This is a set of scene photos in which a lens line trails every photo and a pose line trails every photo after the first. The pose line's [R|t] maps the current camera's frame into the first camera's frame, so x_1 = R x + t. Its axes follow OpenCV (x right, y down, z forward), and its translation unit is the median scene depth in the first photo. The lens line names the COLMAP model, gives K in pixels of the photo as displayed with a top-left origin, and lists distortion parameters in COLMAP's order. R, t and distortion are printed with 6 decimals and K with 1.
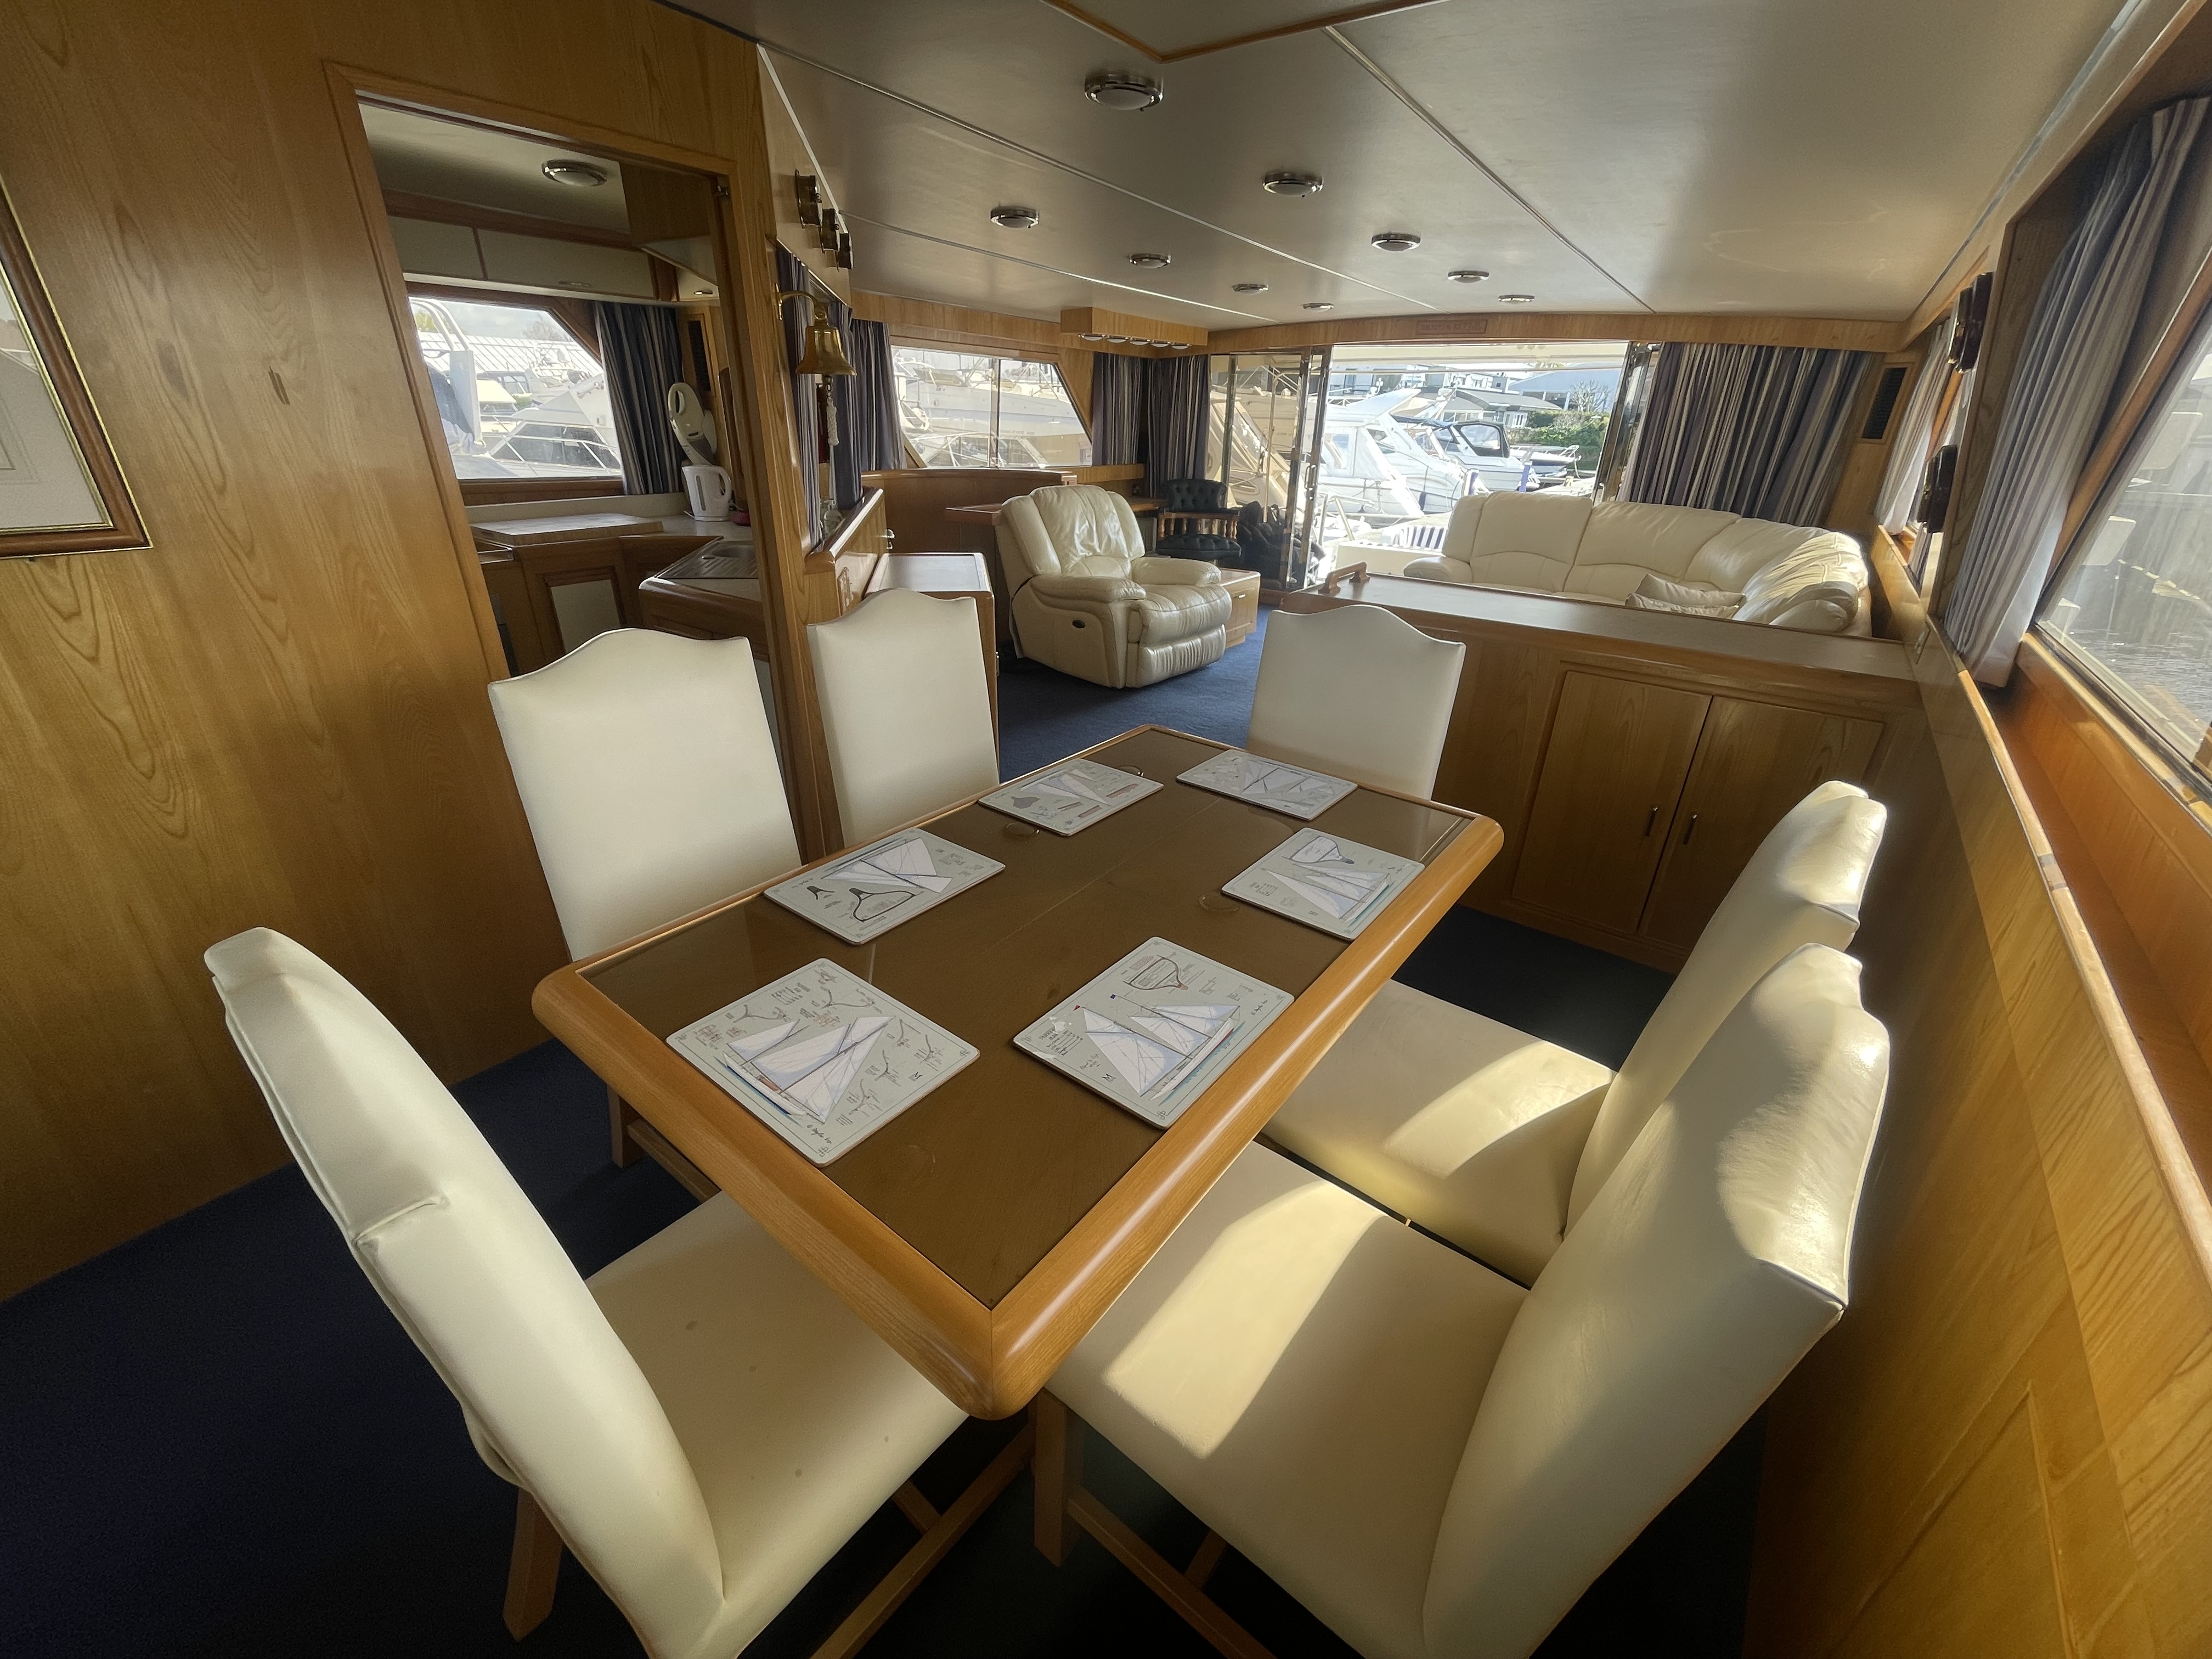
lens RADIAL K [[887.1, 0, 1100.2], [0, 887.1, 829.0], [0, 0, 1]] dist [-0.003273, -0.000308]
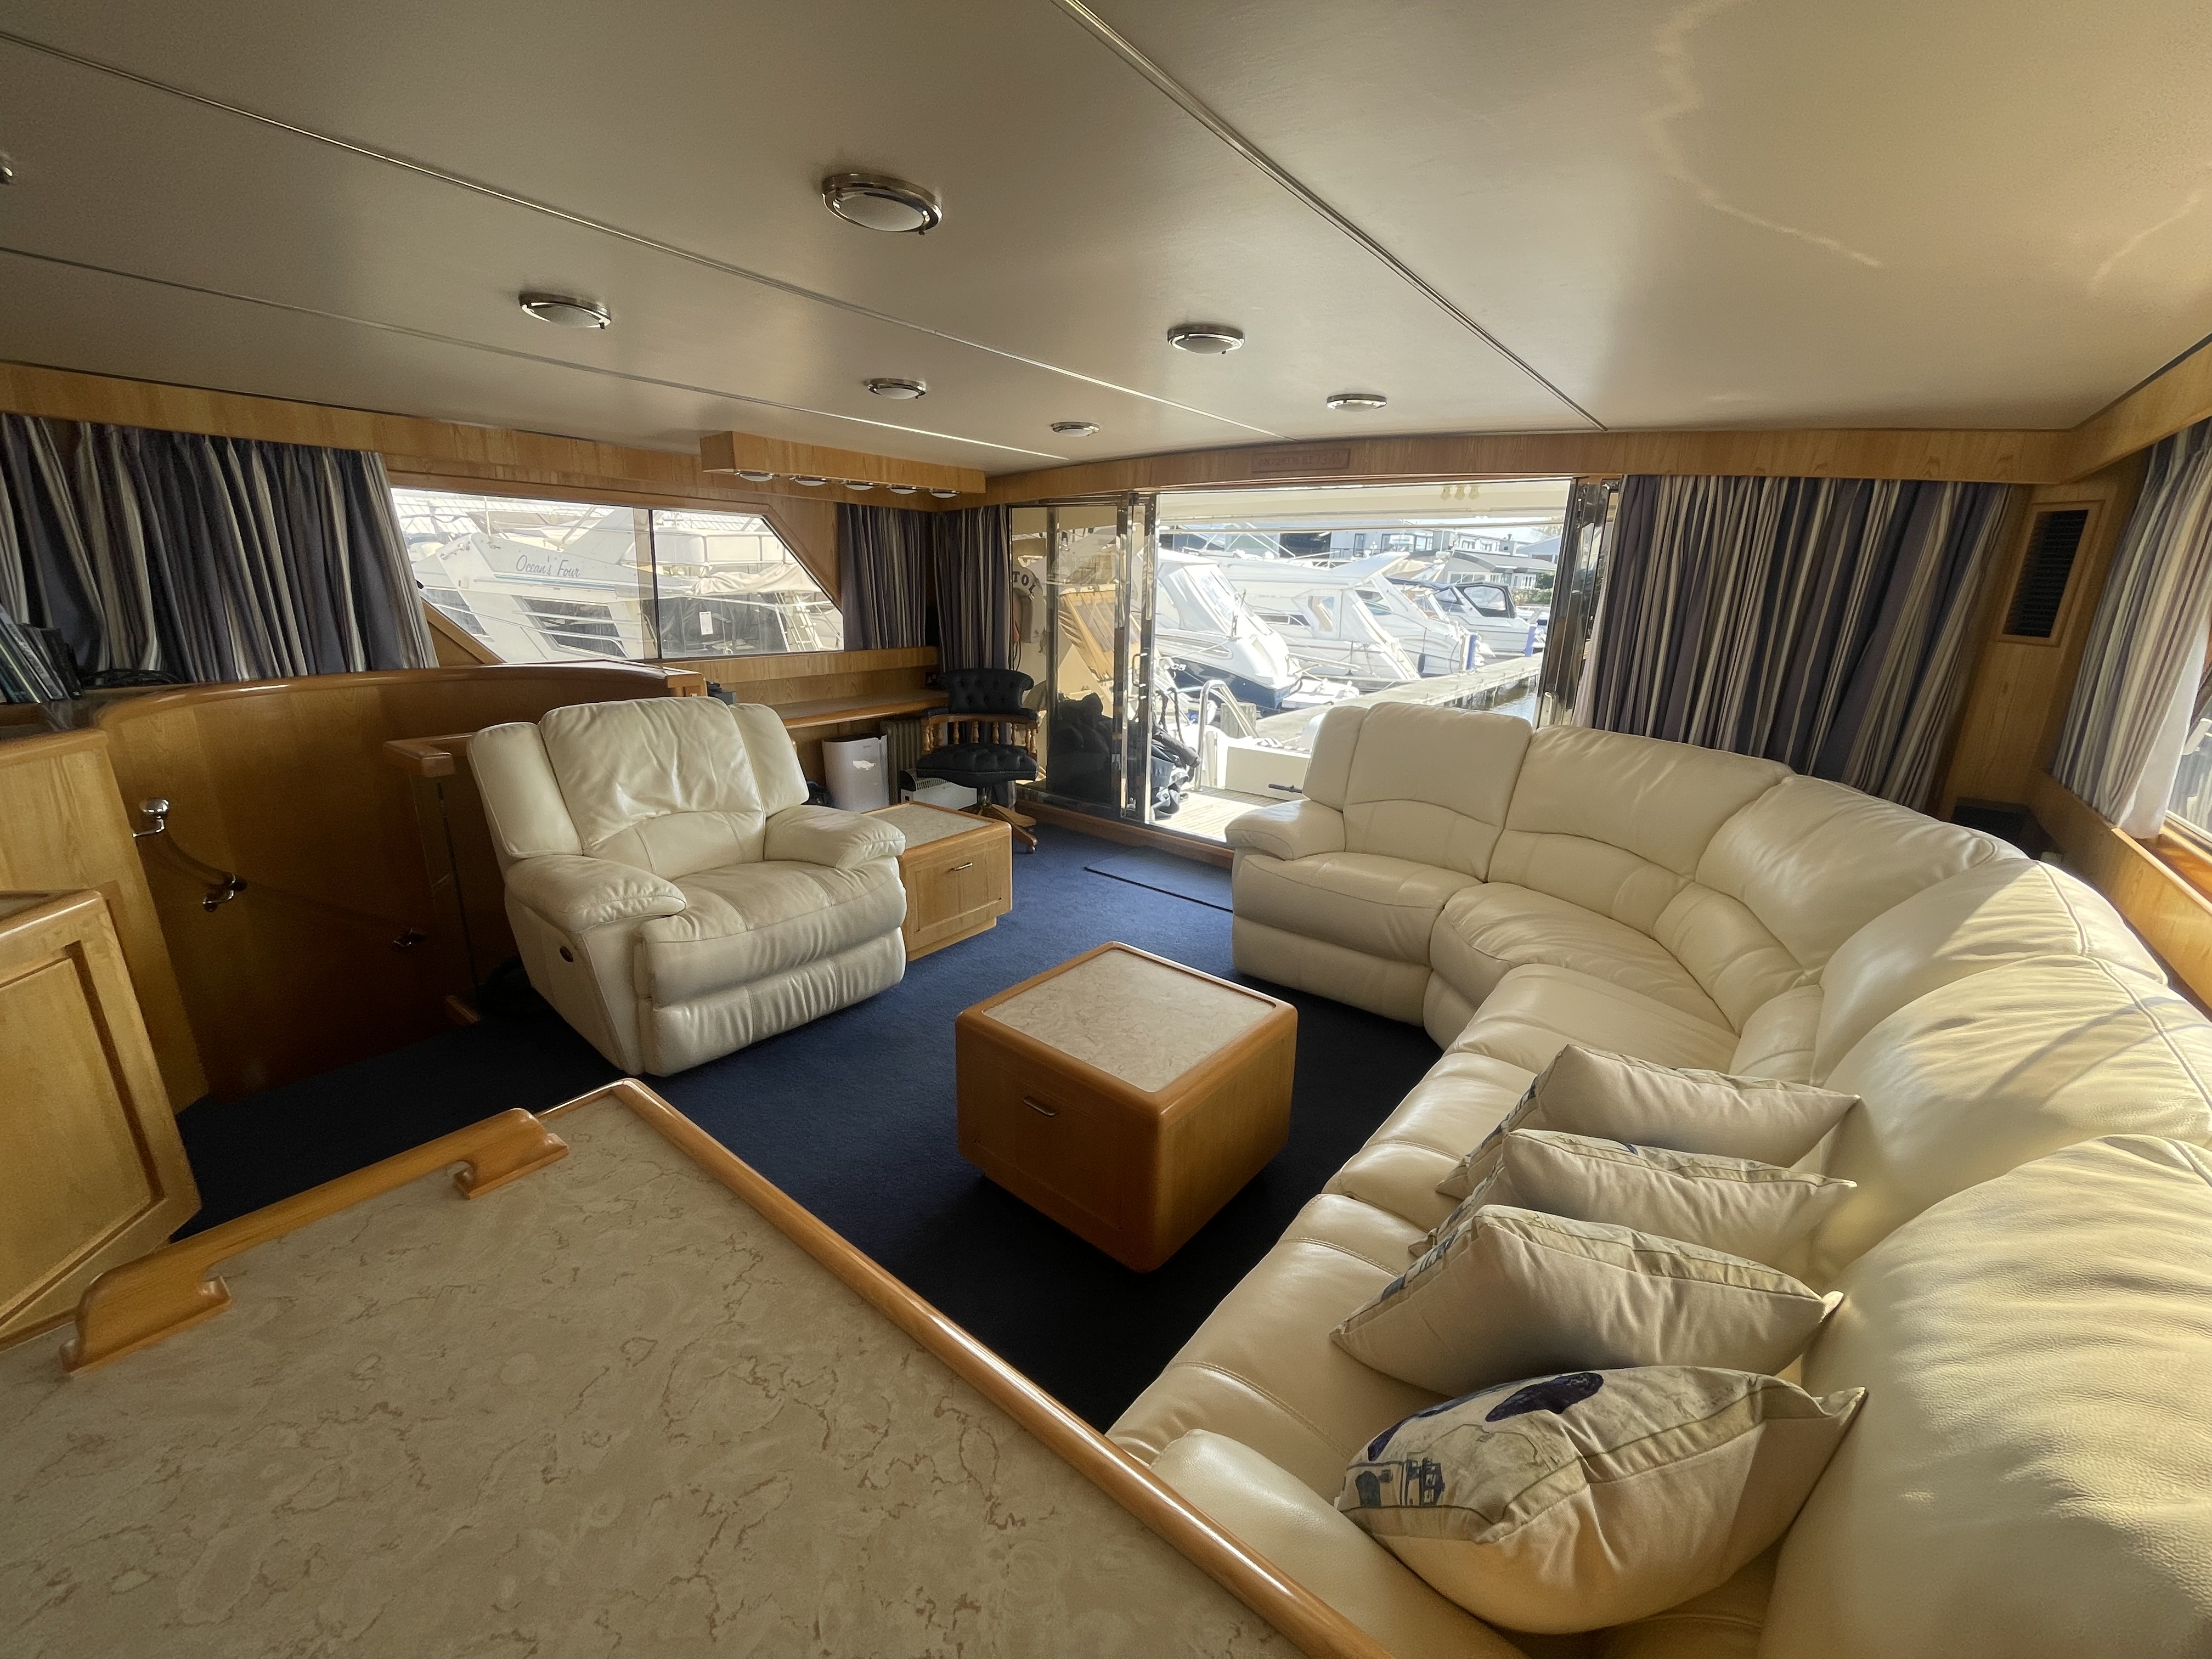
lens RADIAL K [[887.1, 0, 1106.4], [0, 887.1, 831.4], [0, 0, 1]] dist [-0.003273, -0.000308]
pose [[0.999532, 0.010242, -0.028830, 0.241821], [-0.014586, 0.987848, -0.154739, -0.170055], [0.026895, 0.155087, 0.987535, 0.345754]]
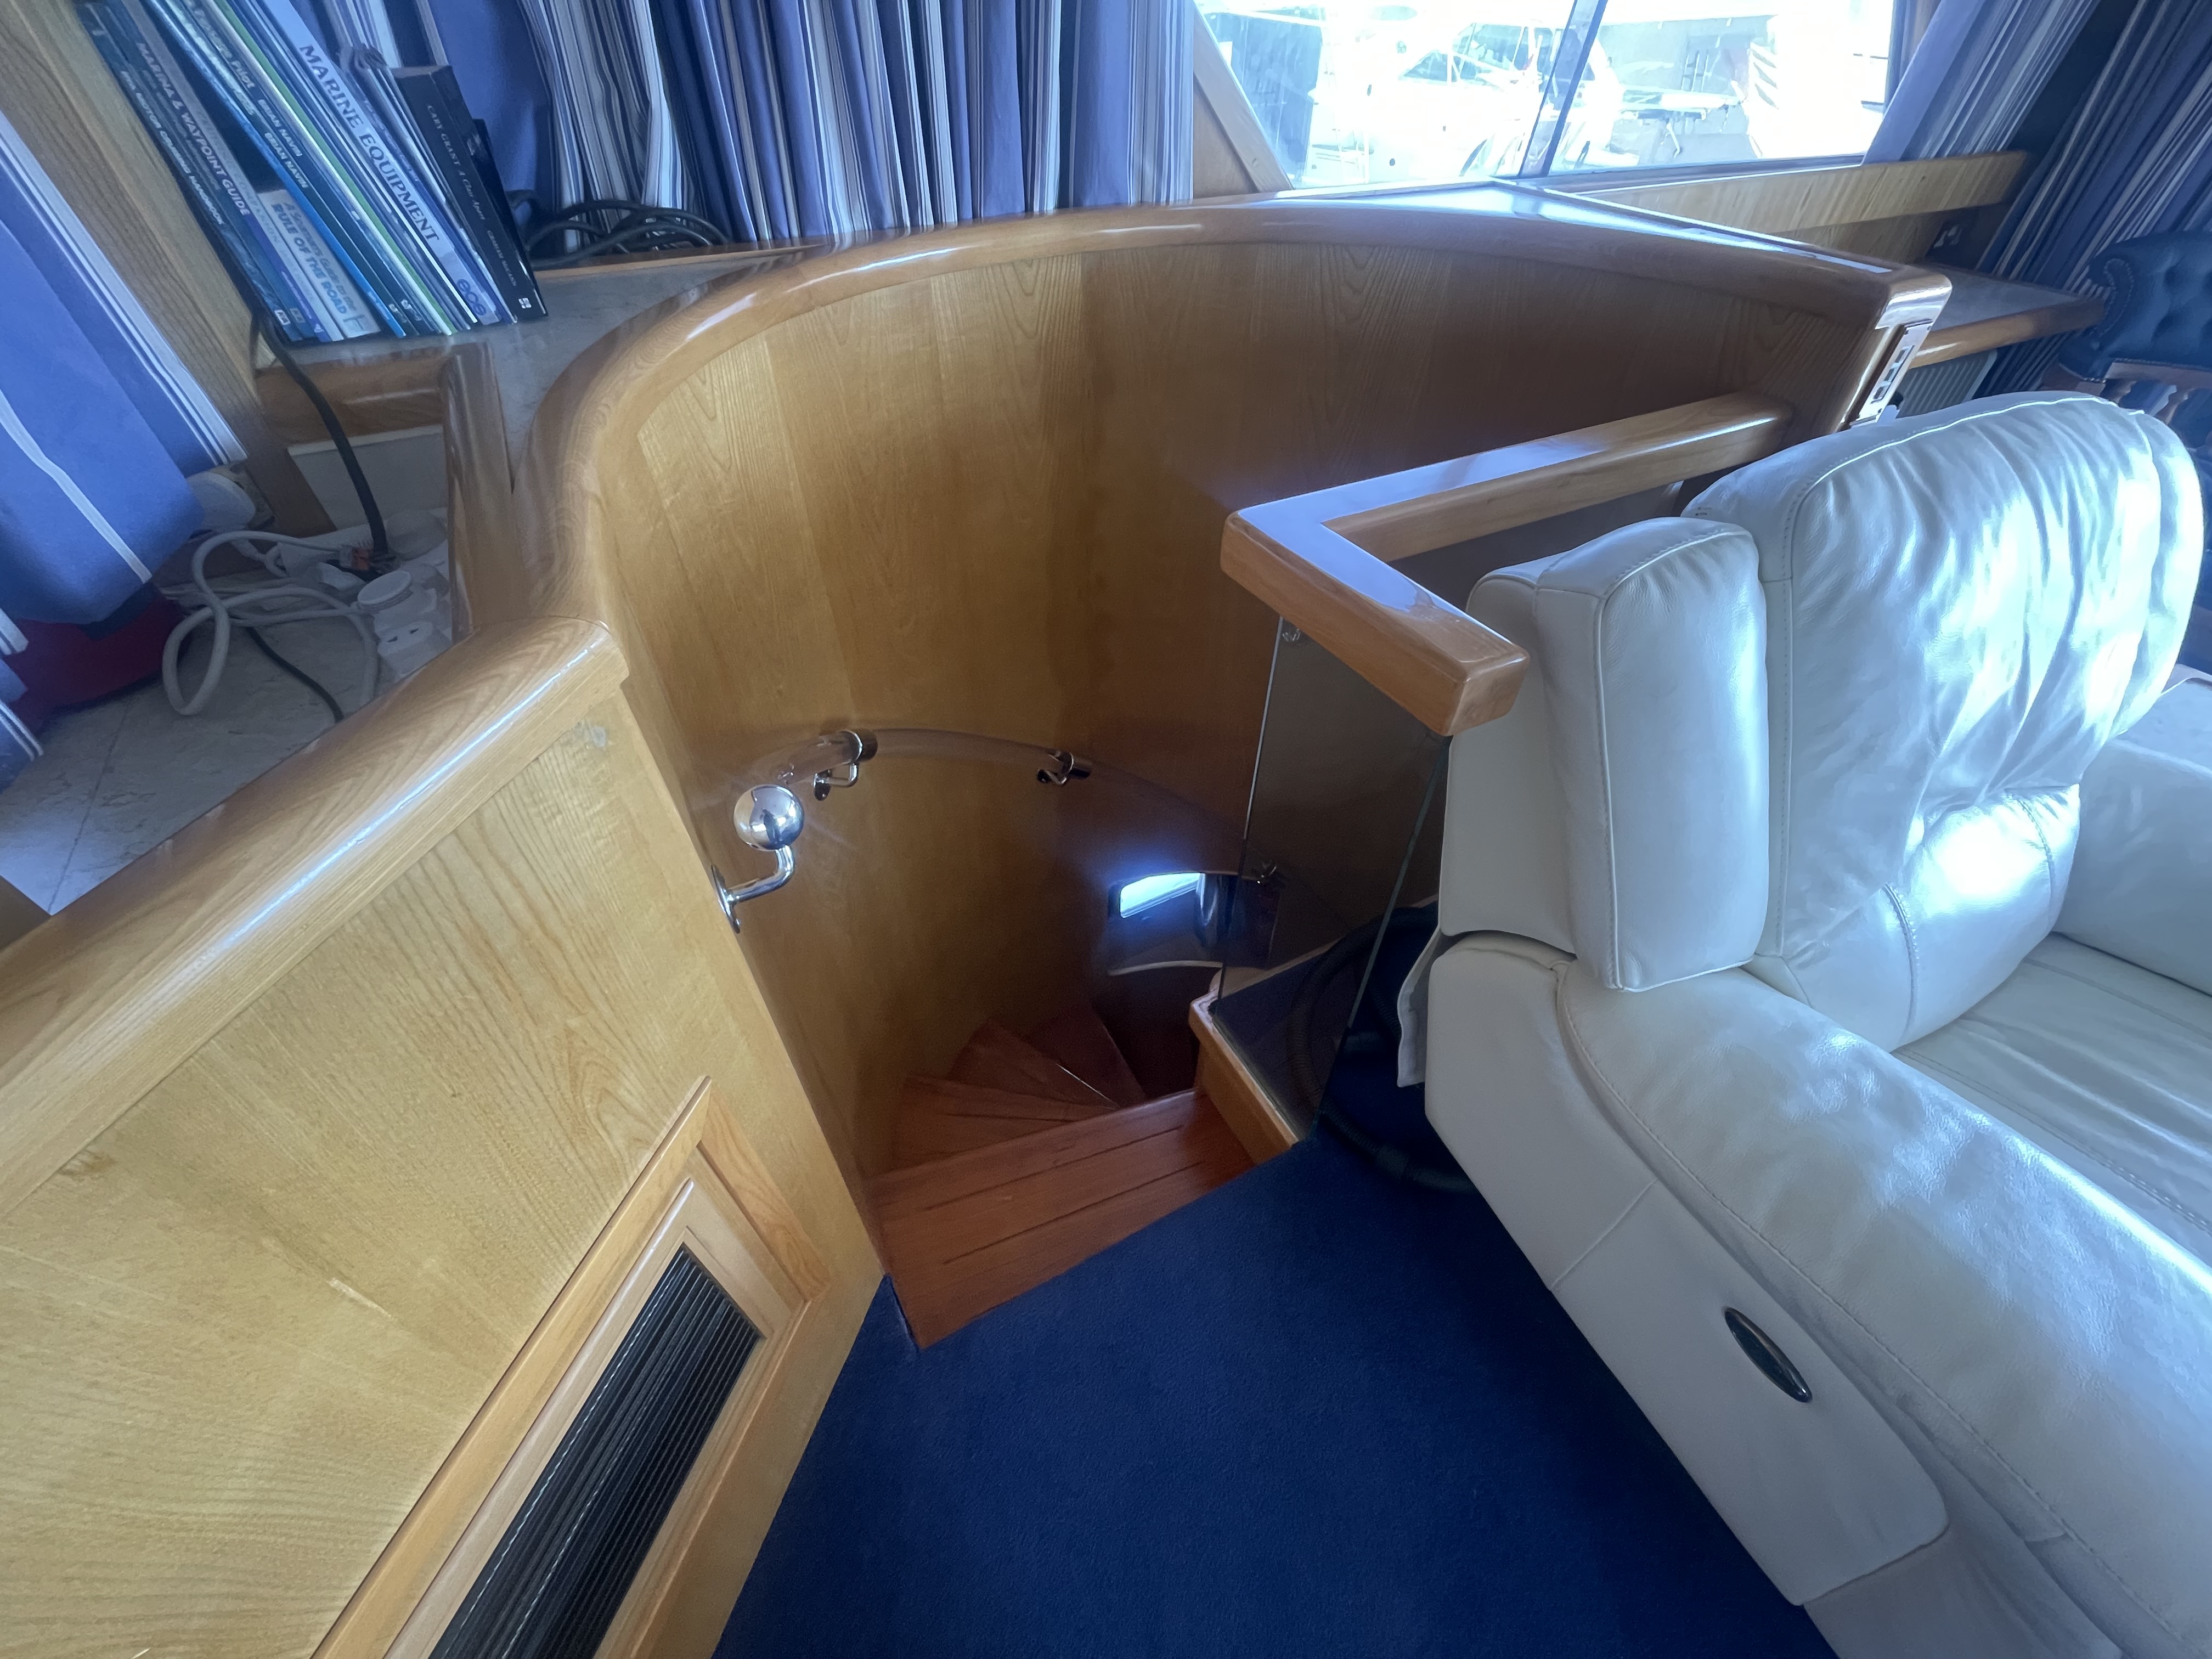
lens RADIAL K [[887.1, 0, 1112.2], [0, 887.1, 811.1], [0, 0, 1]] dist [-0.003273, -0.000308]
pose [[0.904712, 0.286583, -0.315226, -0.090114], [-0.176855, 0.925799, 0.334095, -0.277426], [0.387581, -0.246510, 0.888264, 0.614087]]
